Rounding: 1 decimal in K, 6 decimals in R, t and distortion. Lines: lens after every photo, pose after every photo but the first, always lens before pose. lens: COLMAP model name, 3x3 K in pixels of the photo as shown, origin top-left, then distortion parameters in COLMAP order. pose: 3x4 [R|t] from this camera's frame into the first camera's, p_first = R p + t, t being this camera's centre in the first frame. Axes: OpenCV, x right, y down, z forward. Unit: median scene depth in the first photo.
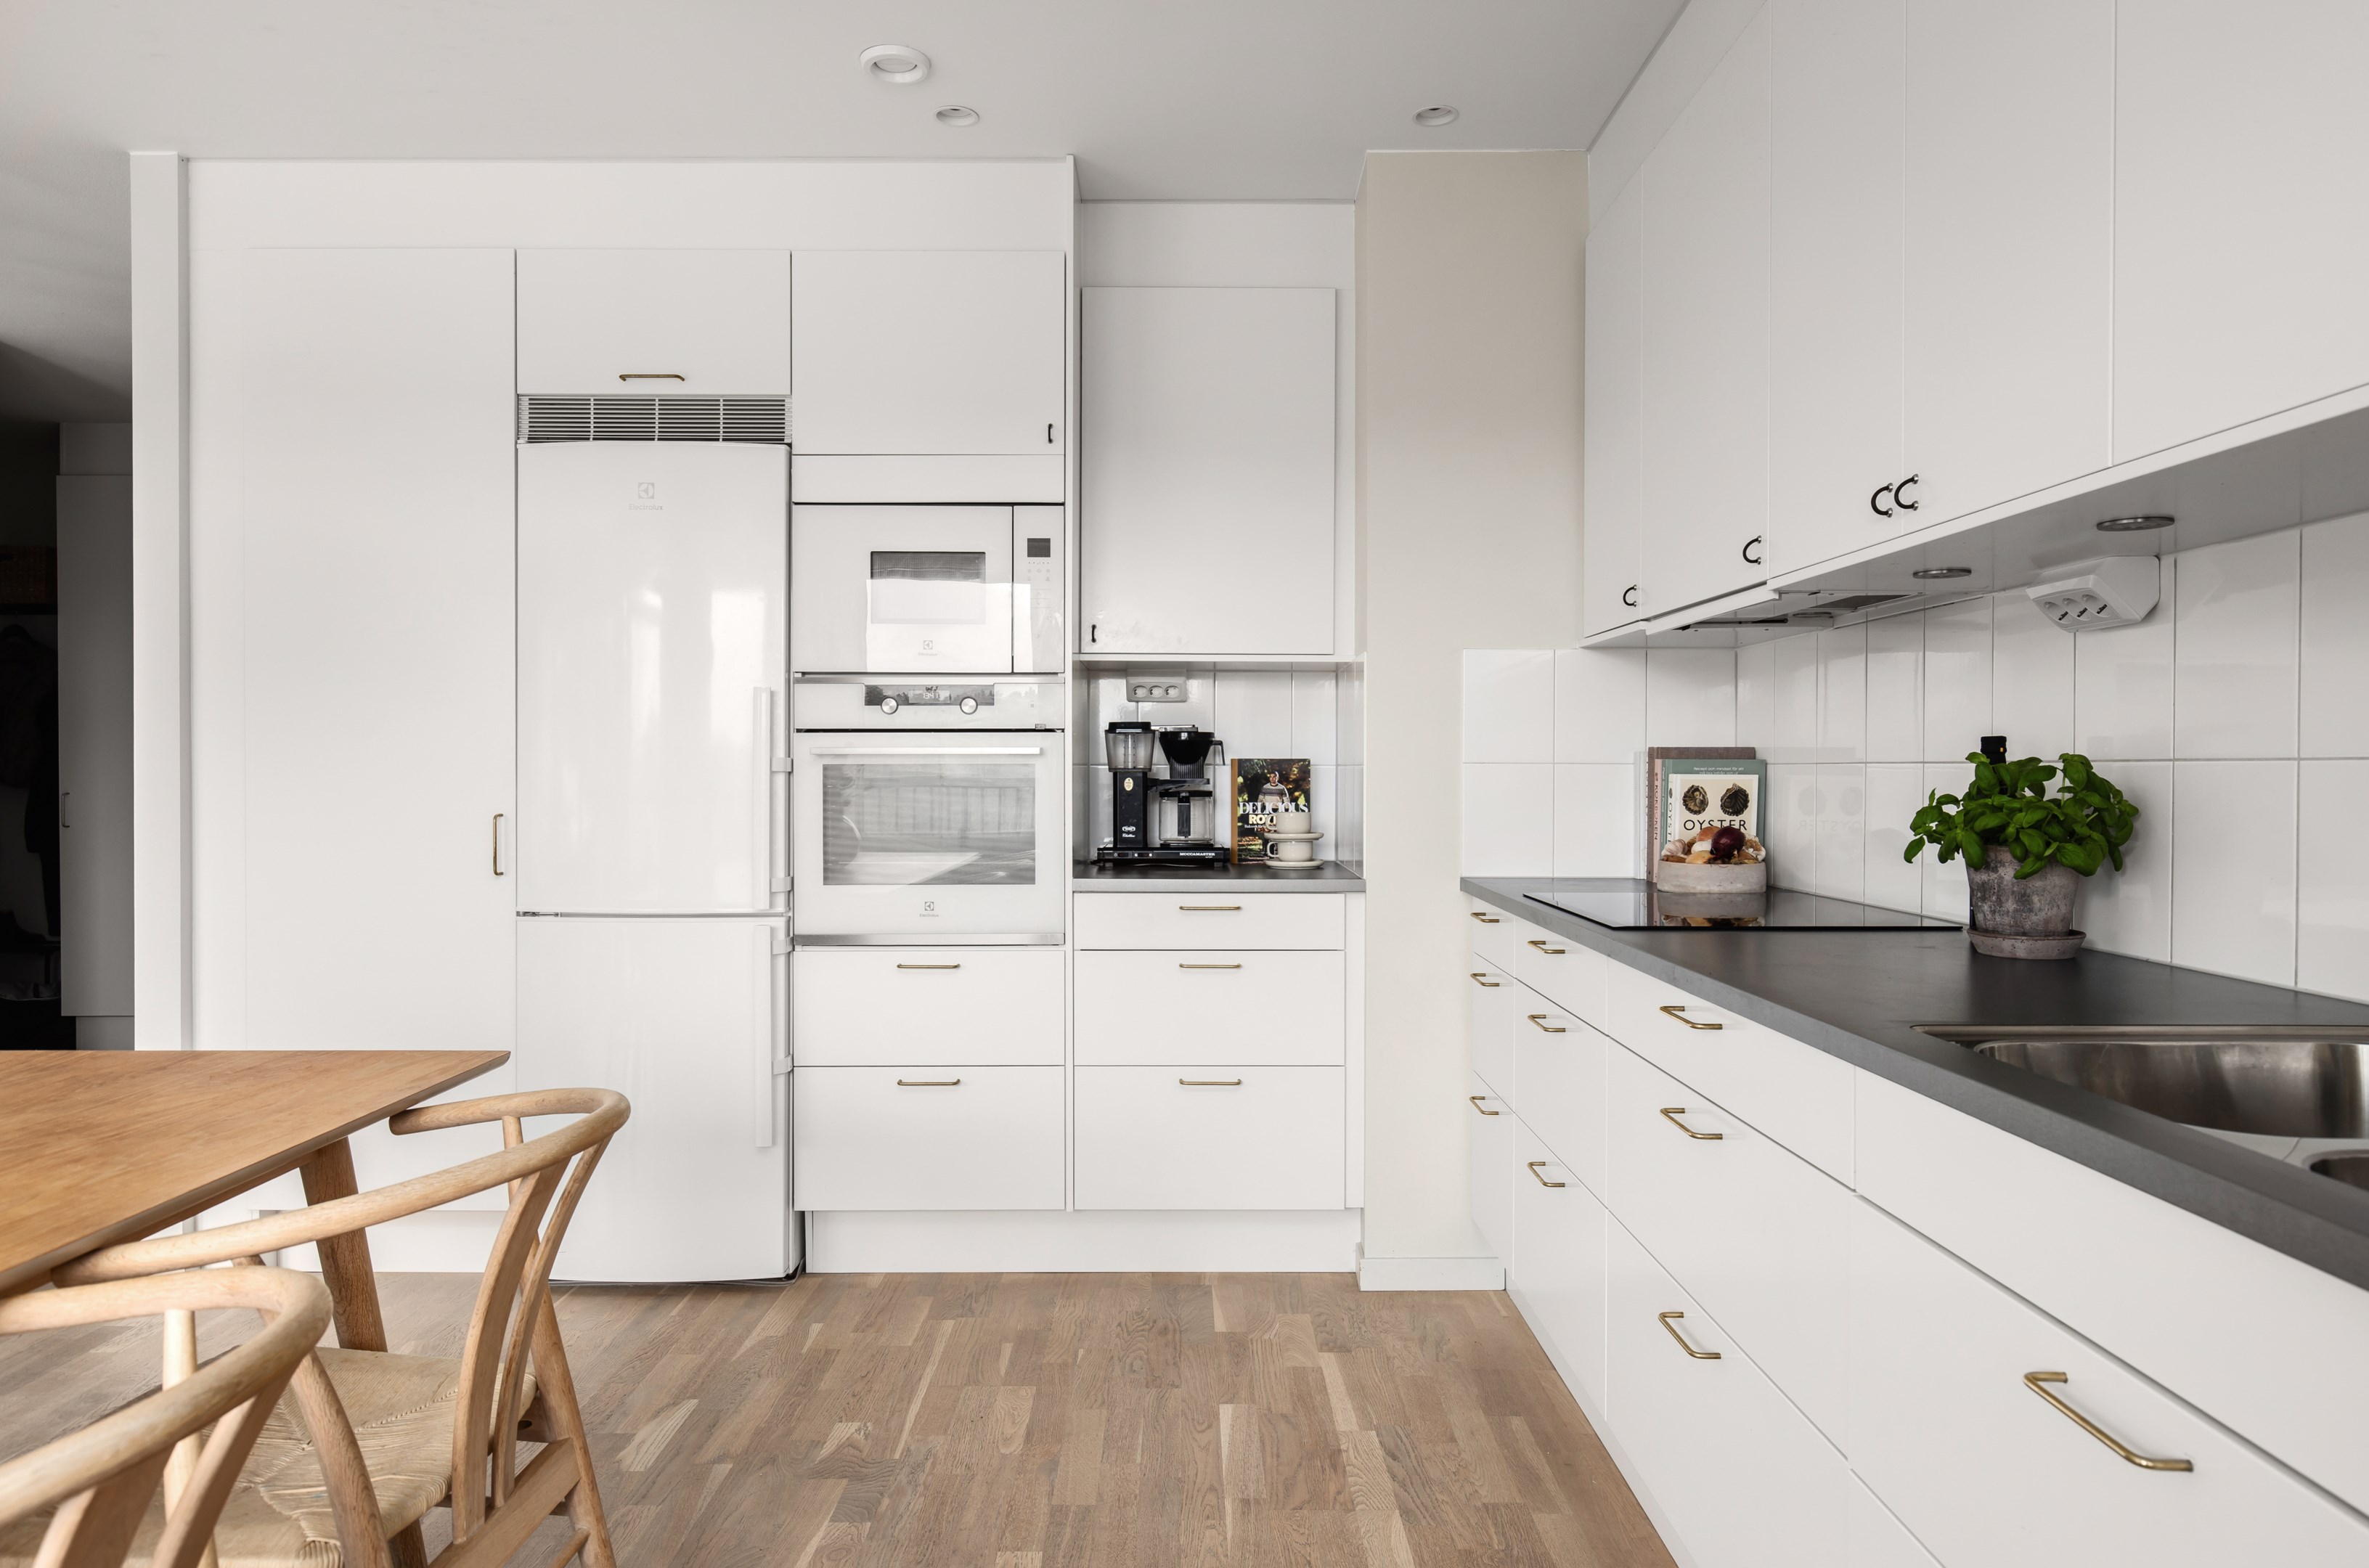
lens RADIAL K [[1482.5, 0, 1179.4], [0, 1482.5, 779.3], [0, 0, 1]] dist [-0.002574, -0.000395]
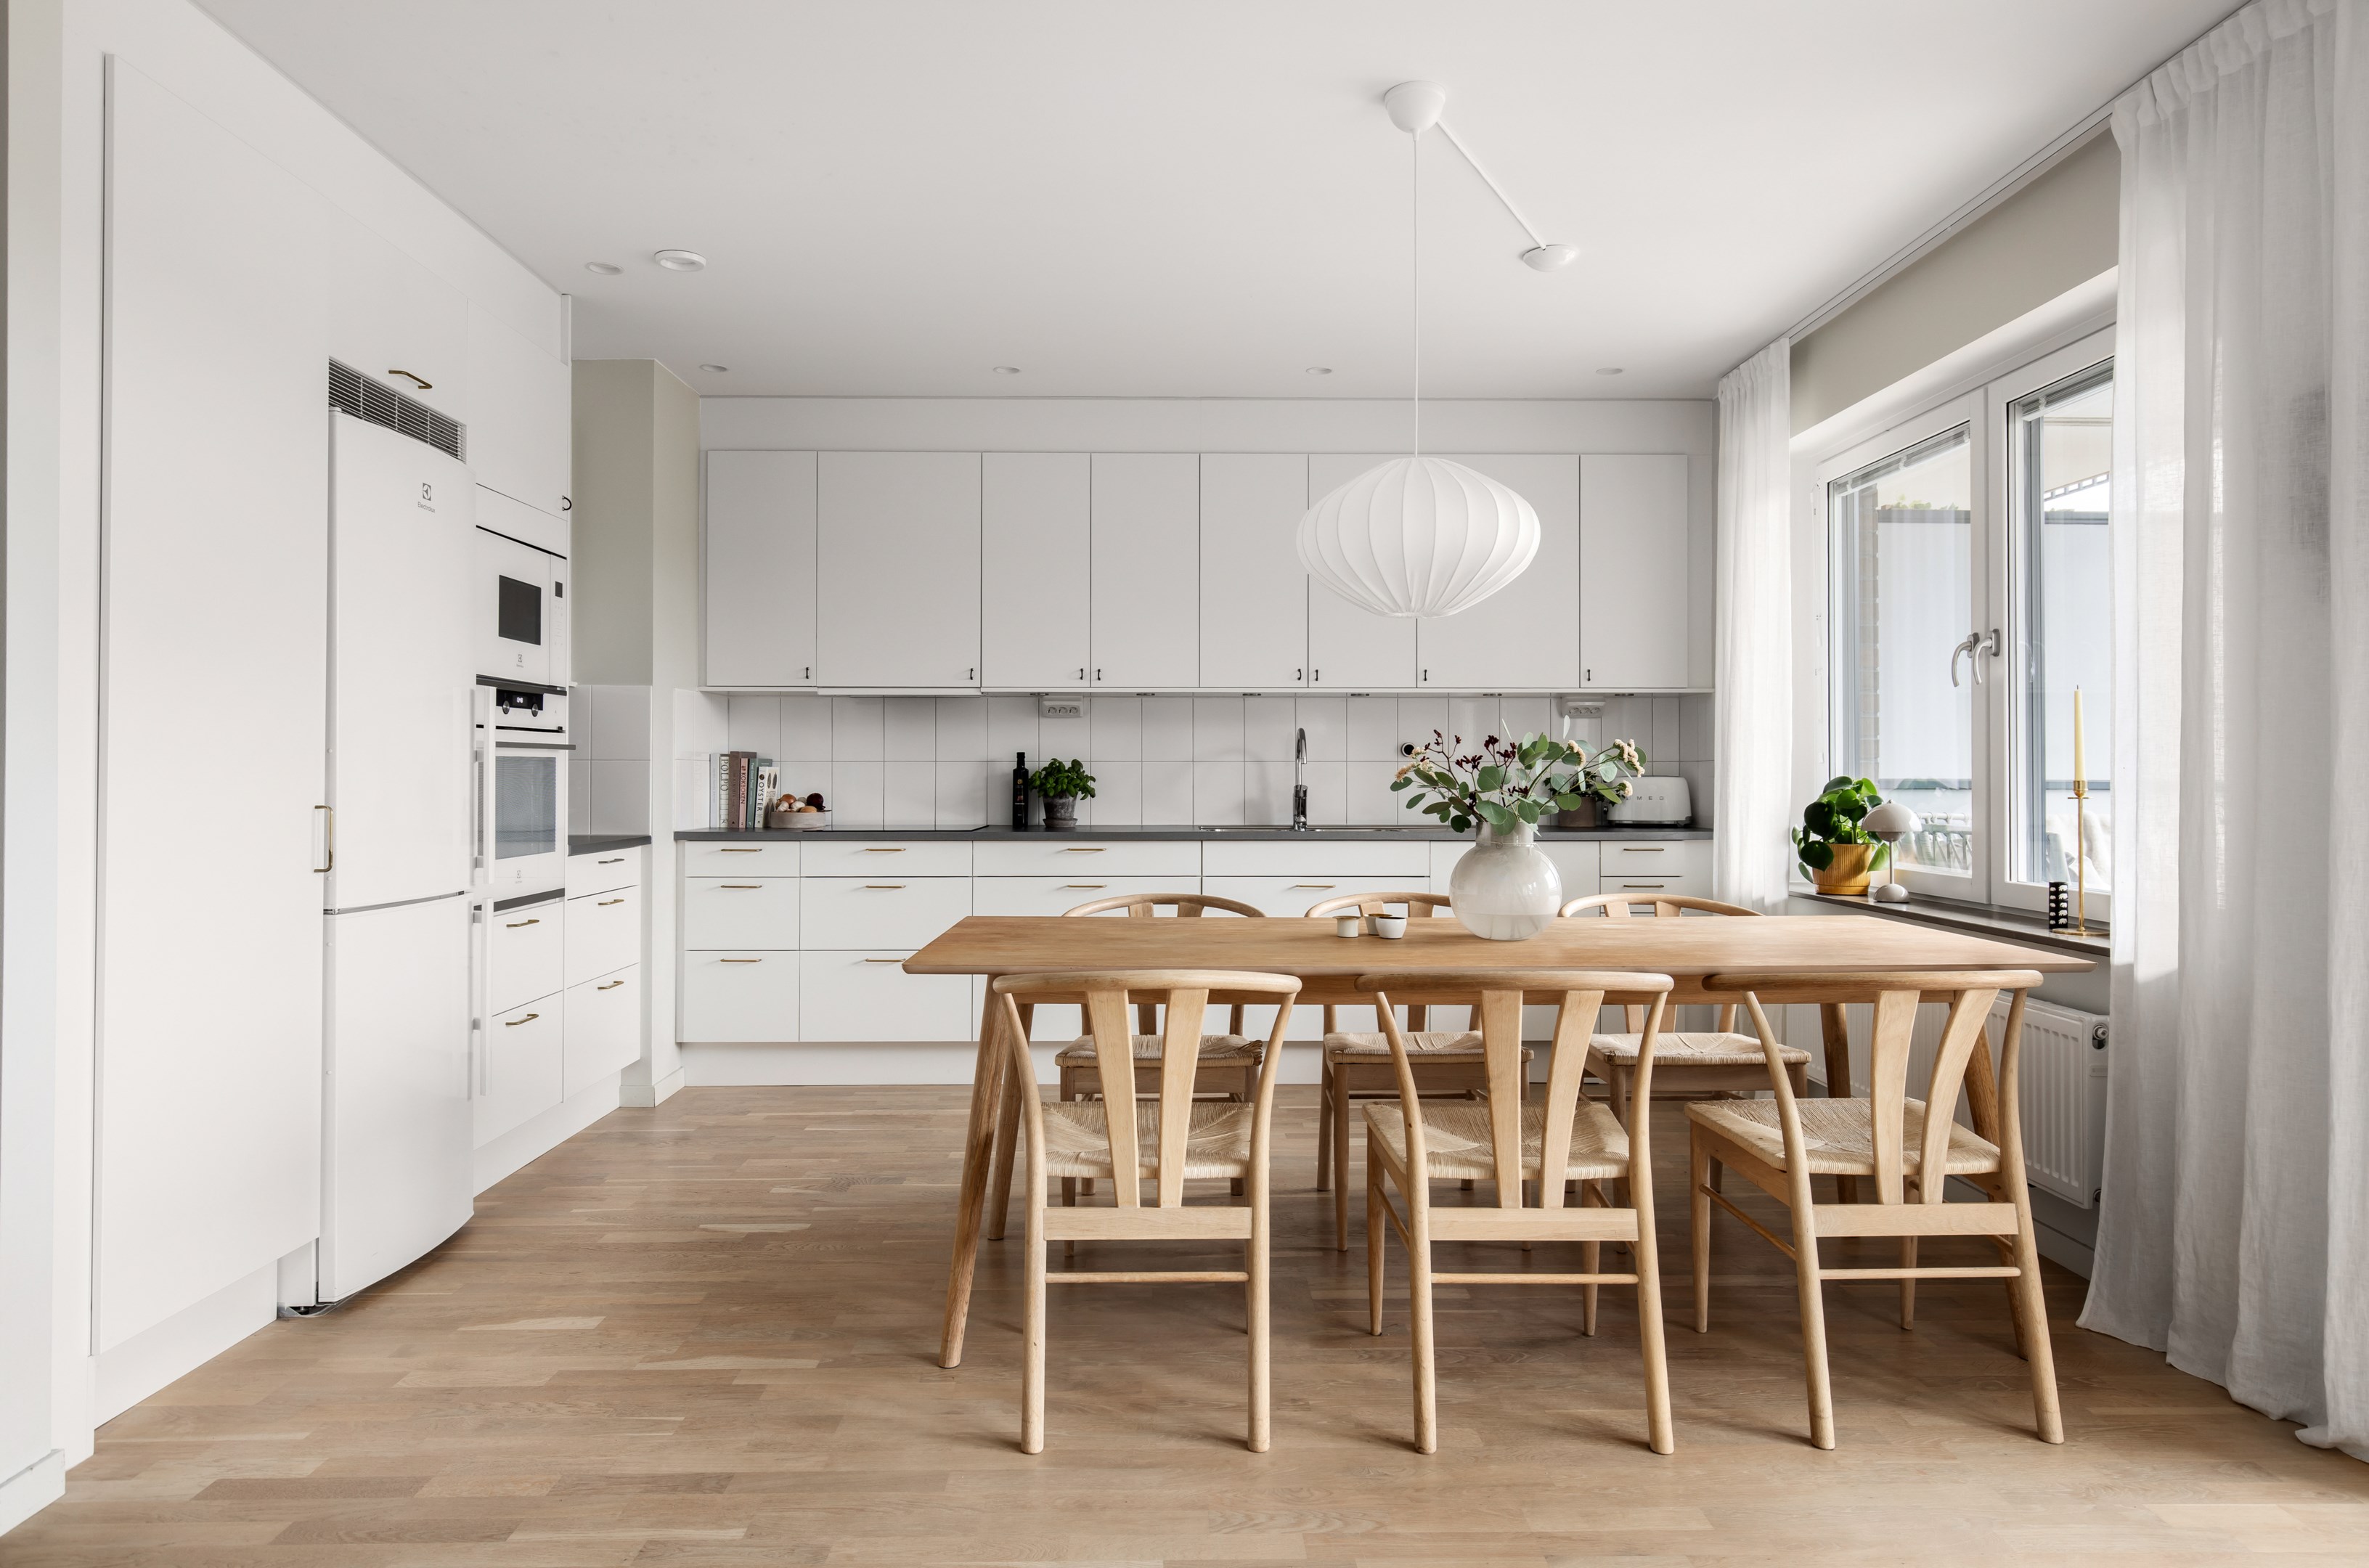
lens RADIAL K [[1464.0, 0, 1182.1], [0, 1464.0, 766.5], [0, 0, 1]] dist [0.008238, -0.000177]
pose [[-0.021710, 0.003178, 0.999759, -1.523446], [0.005165, 0.999982, -0.003067, 0.004966], [-0.999751, 0.005097, -0.021726, 0.532652]]
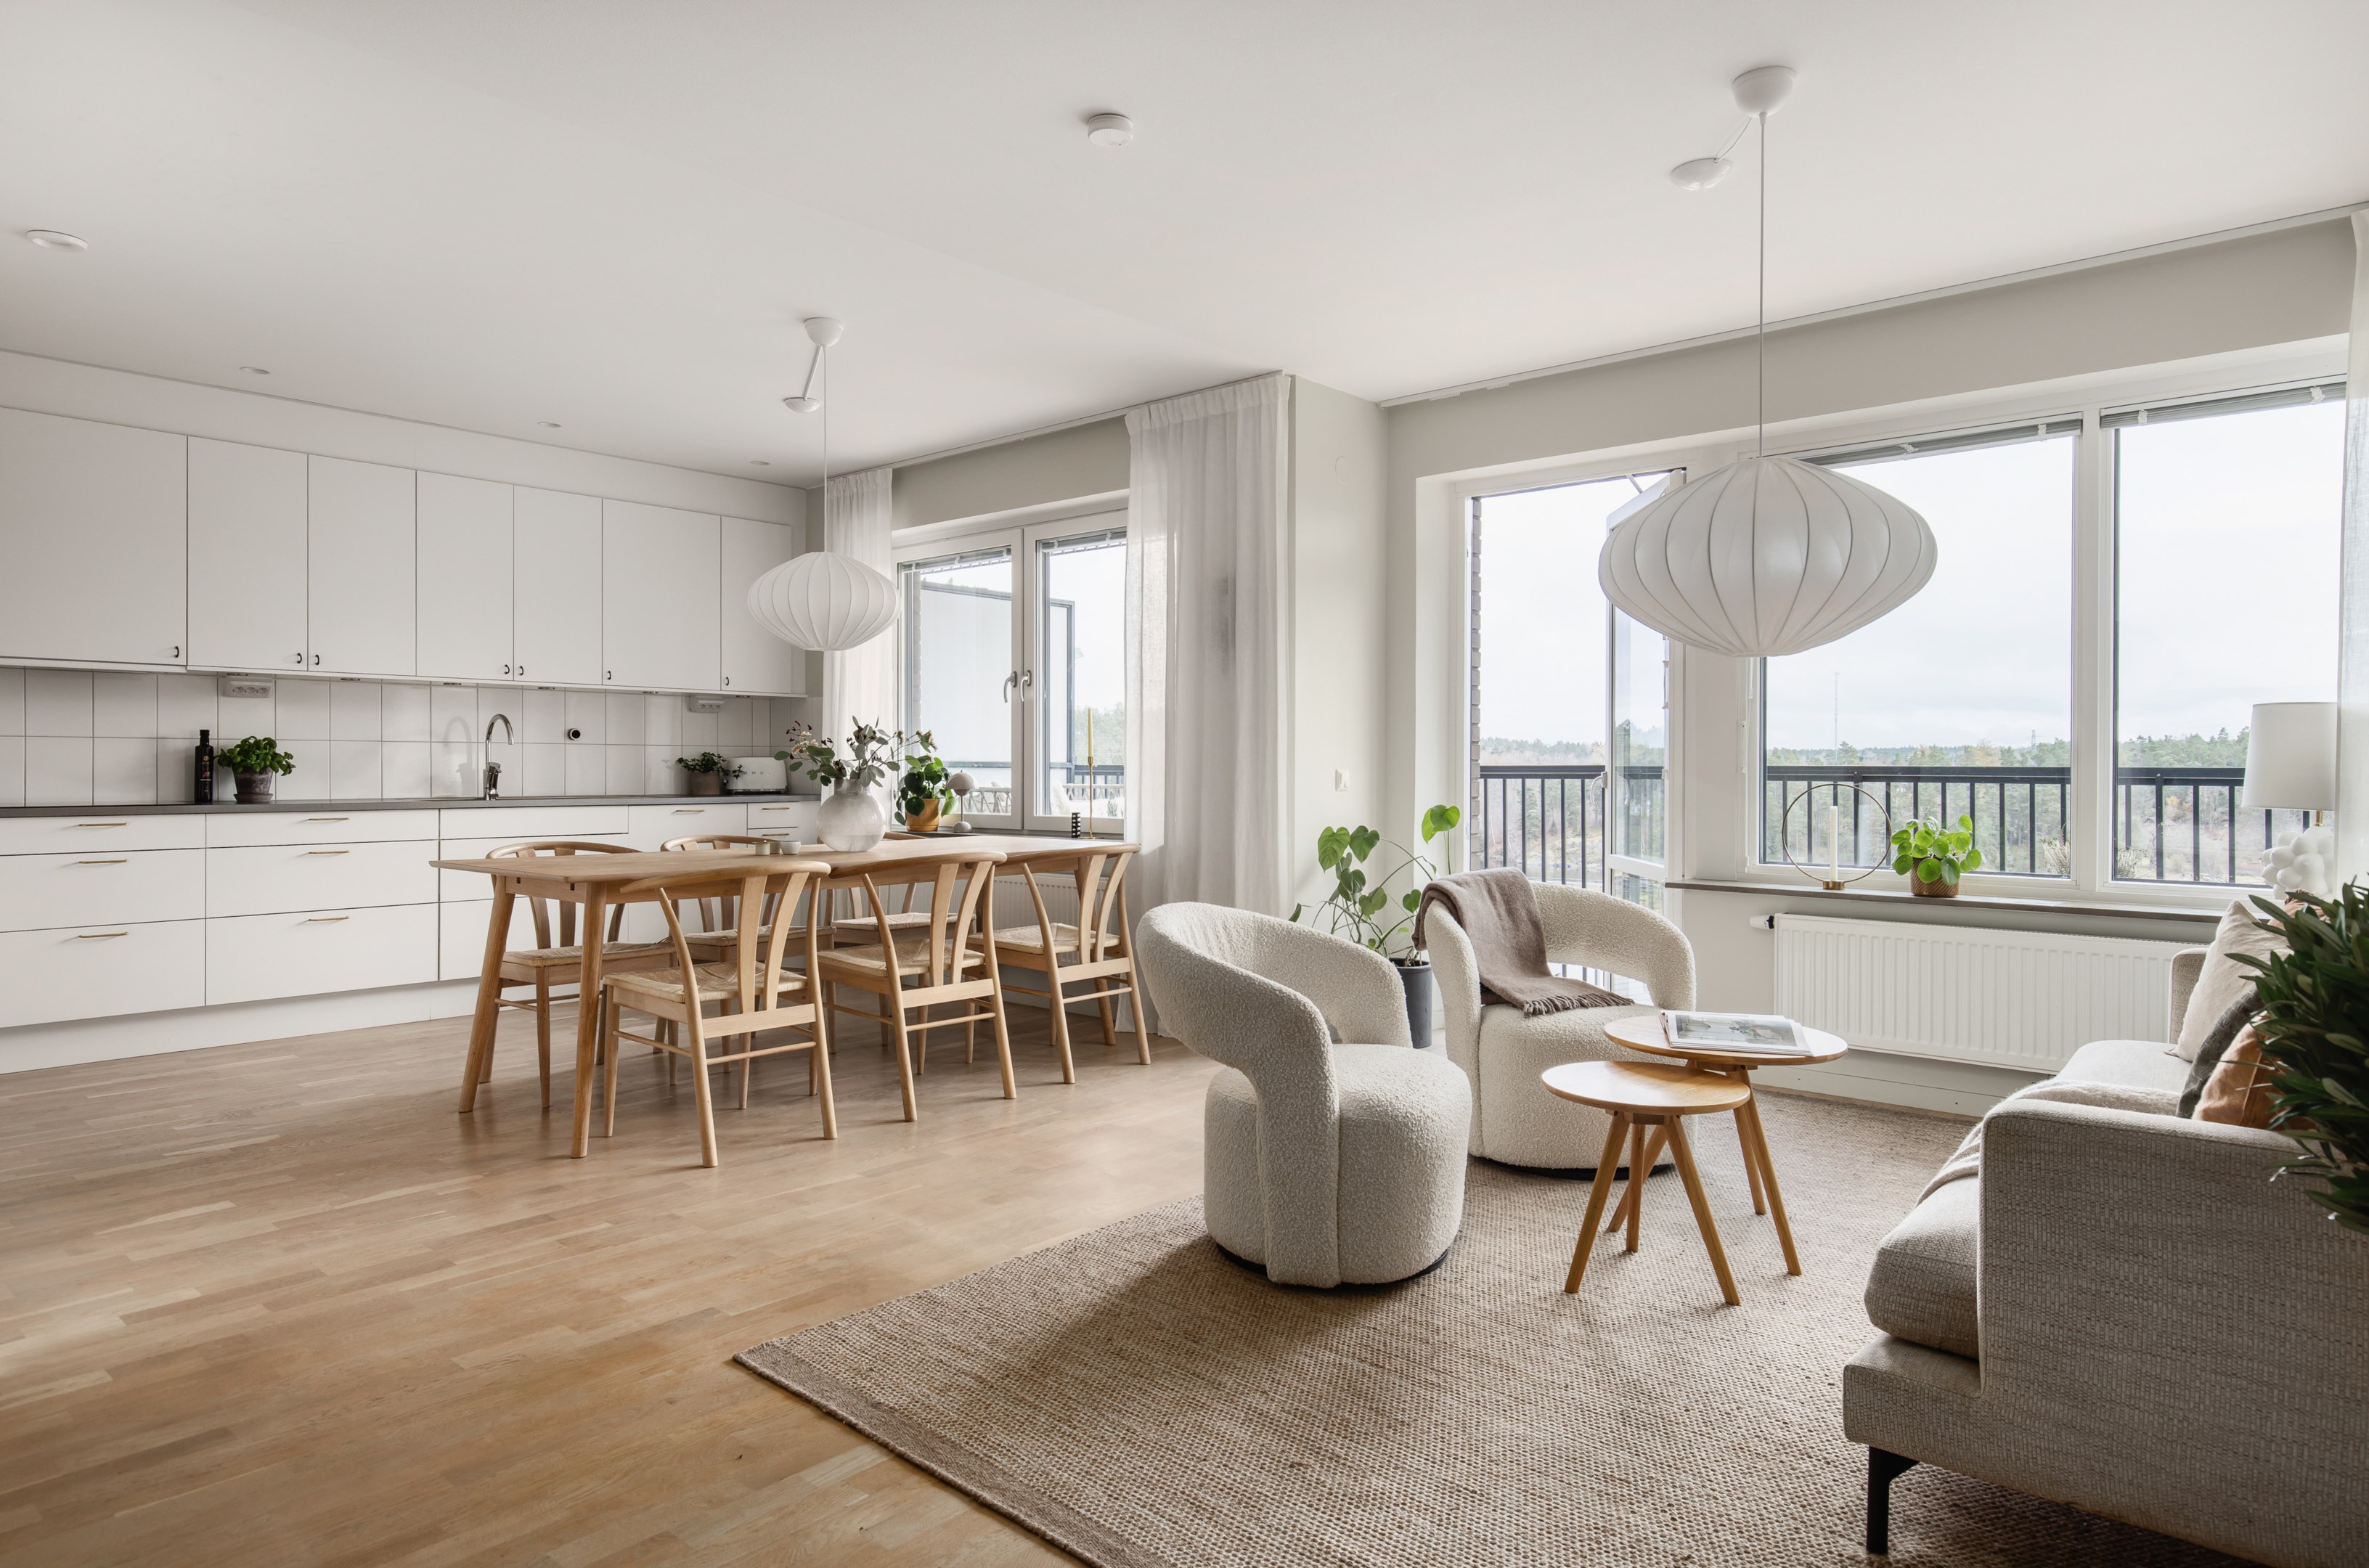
lens RADIAL K [[1368.0, 0, 1181.3], [0, 1368.0, 786.4], [0, 0, 1]] dist [0.028689, -0.000426]
pose [[-0.745772, -0.012680, 0.666081, -1.823922], [0.001006, 0.999796, 0.020159, 0.019478], [-0.666201, 0.015704, -0.745607, 1.216138]]
